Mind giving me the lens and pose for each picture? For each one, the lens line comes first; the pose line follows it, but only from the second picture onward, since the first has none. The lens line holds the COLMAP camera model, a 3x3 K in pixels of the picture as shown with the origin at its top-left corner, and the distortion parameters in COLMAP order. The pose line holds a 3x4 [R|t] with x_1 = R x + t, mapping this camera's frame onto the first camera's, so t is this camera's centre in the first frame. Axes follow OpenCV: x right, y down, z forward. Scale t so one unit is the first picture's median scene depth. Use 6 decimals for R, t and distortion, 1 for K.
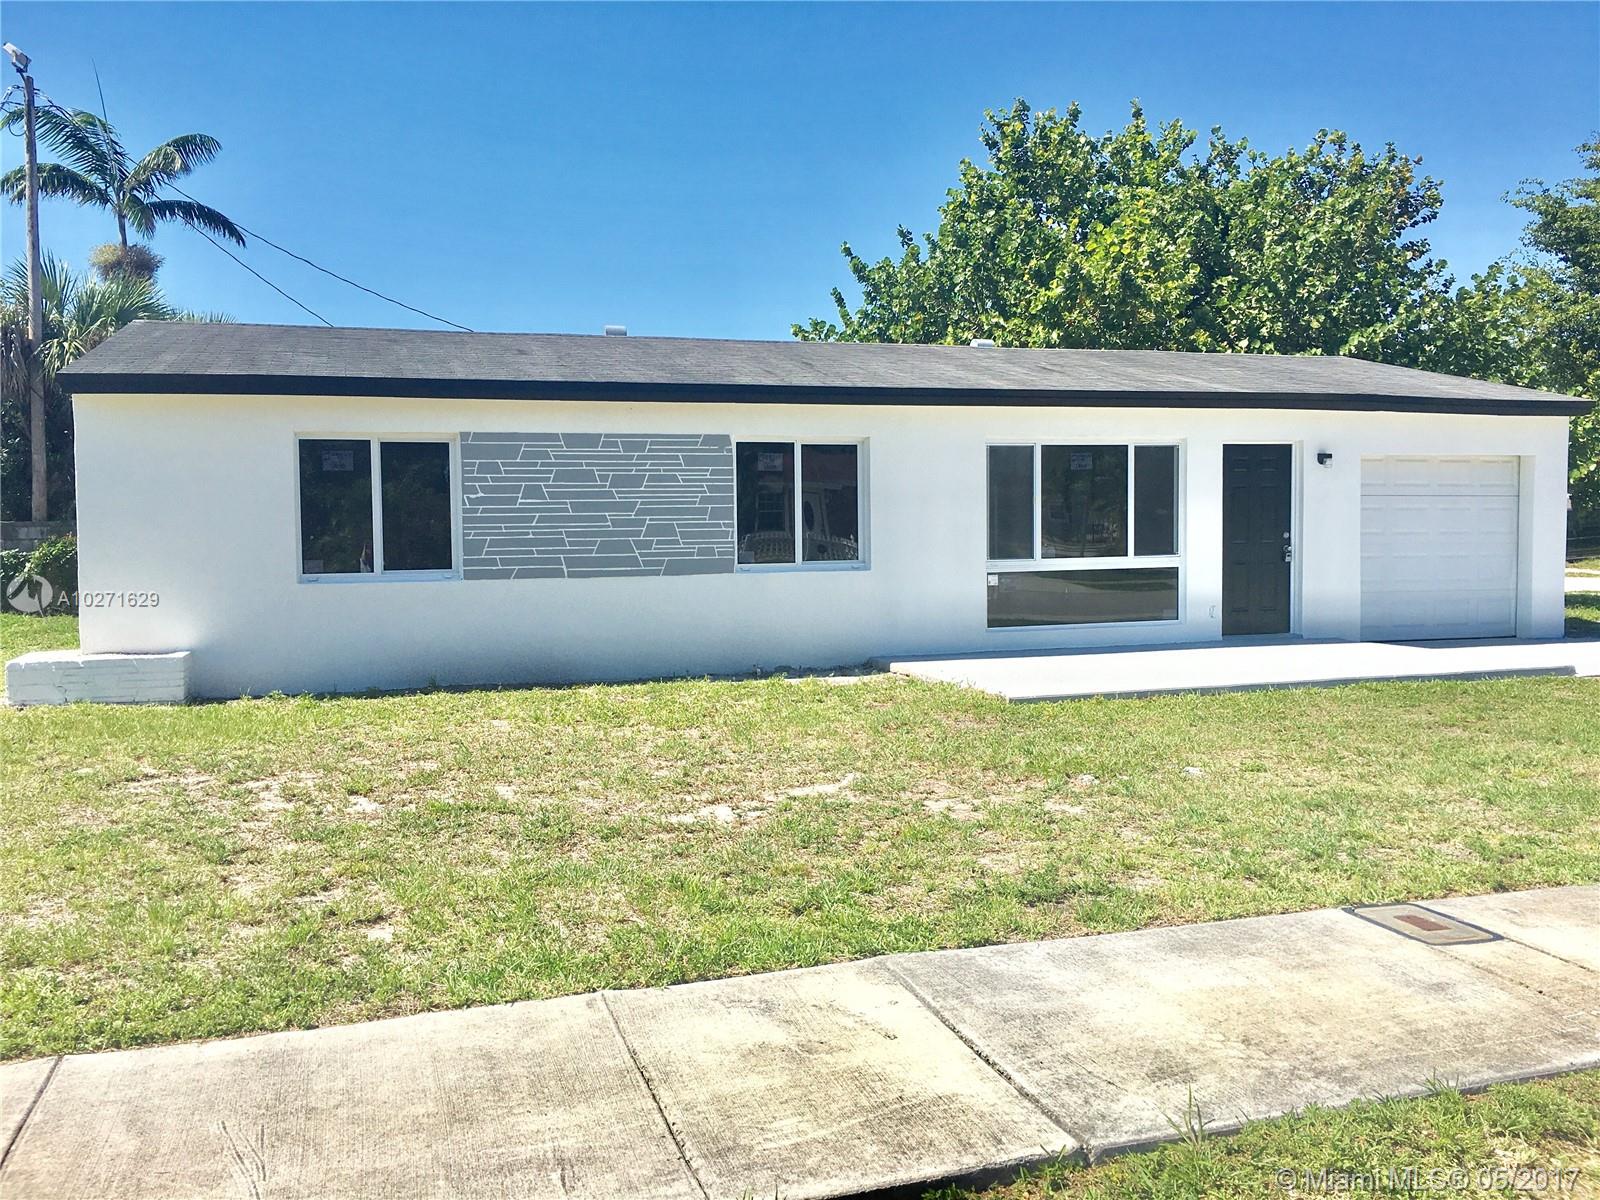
lens RADIAL K [[1360.7, 0, 790.3], [0, 1360.7, 592.4], [0, 0, 1]] dist [0.061300, -0.075826]
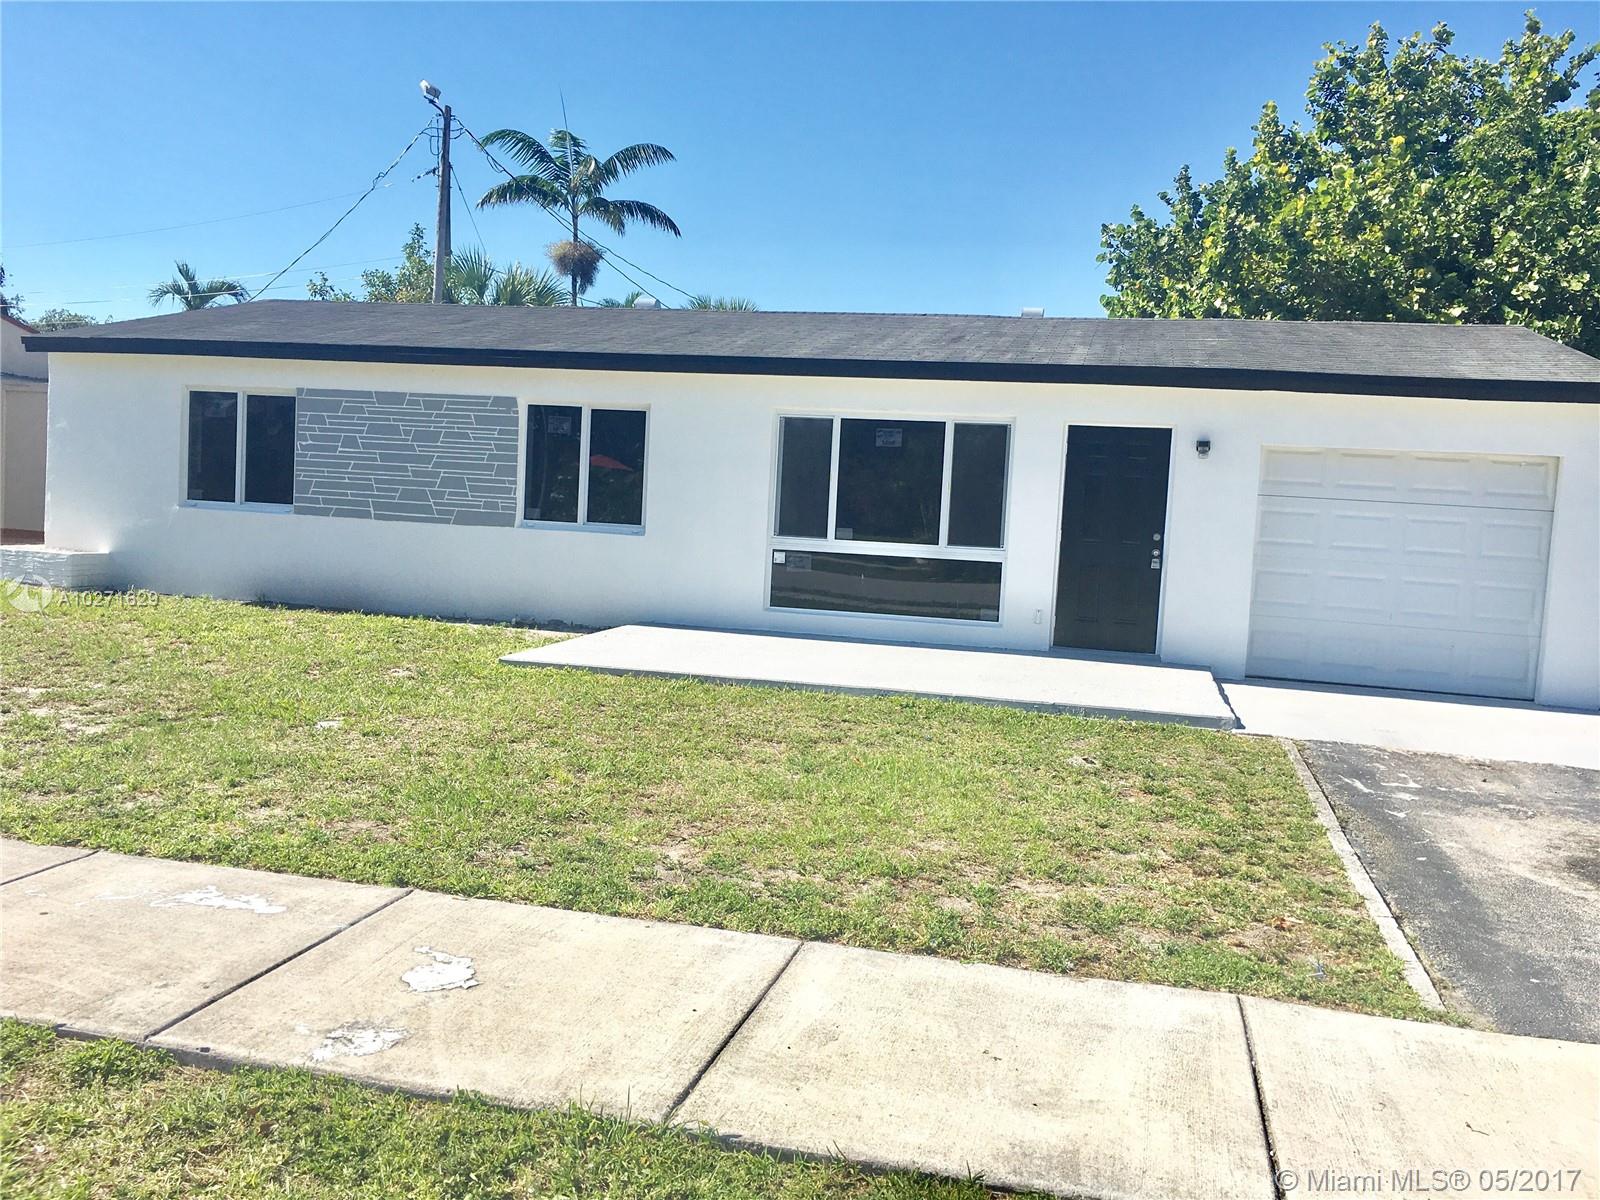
lens RADIAL K [[1360.7, 0, 803.2], [0, 1360.7, 581.2], [0, 0, 1]] dist [0.061300, -0.075826]
pose [[0.855155, 0.090526, -0.510406, 0.665353], [-0.088254, 0.995684, 0.028732, -0.021690], [0.510804, 0.020475, 0.859453, 0.188332]]
